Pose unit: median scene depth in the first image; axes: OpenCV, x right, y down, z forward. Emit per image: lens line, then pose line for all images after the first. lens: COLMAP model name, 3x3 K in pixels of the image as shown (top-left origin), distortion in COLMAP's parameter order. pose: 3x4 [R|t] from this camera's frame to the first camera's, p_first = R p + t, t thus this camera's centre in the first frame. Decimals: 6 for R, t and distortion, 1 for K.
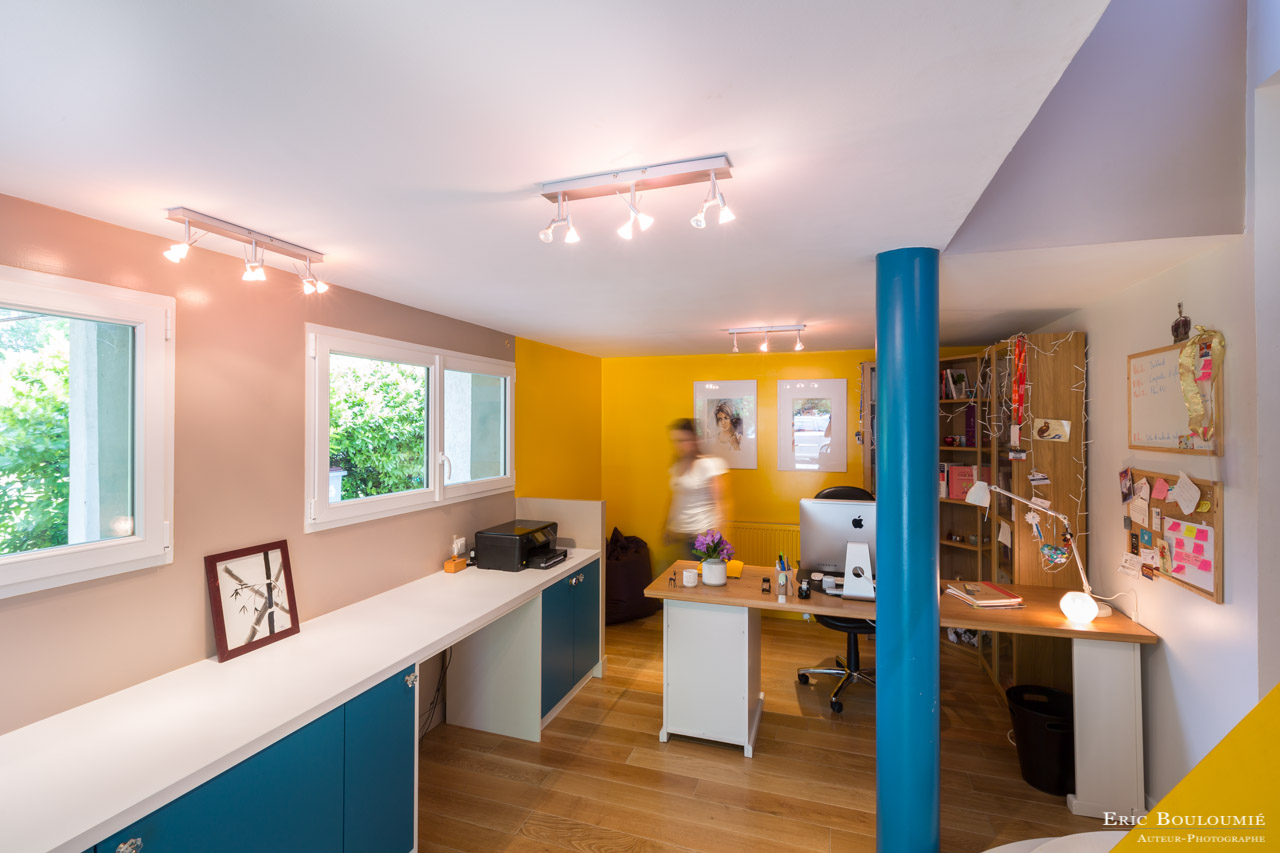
lens RADIAL K [[573.5, 0, 640.0], [0, 573.5, 426.5], [0, 0, 1]] dist [0.000381, 0.000086]
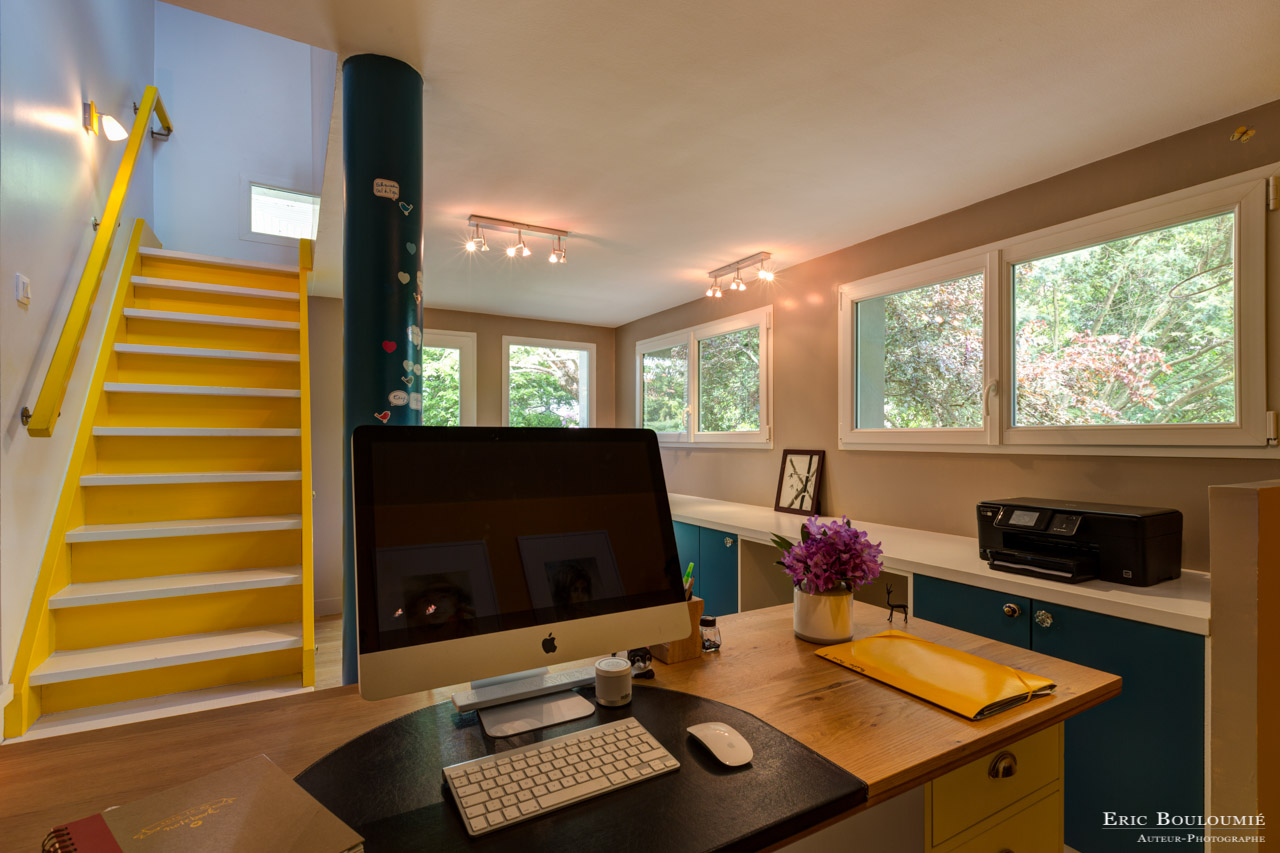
lens RADIAL K [[573.5, 0, 640.0], [0, 573.5, 426.5], [0, 0, 1]] dist [0.000381, 0.000086]
pose [[-0.647278, -0.018202, -0.762037, 0.774843], [-0.006697, 0.999812, -0.018193, 0.181554], [0.762225, -0.006673, -0.647278, 1.678425]]
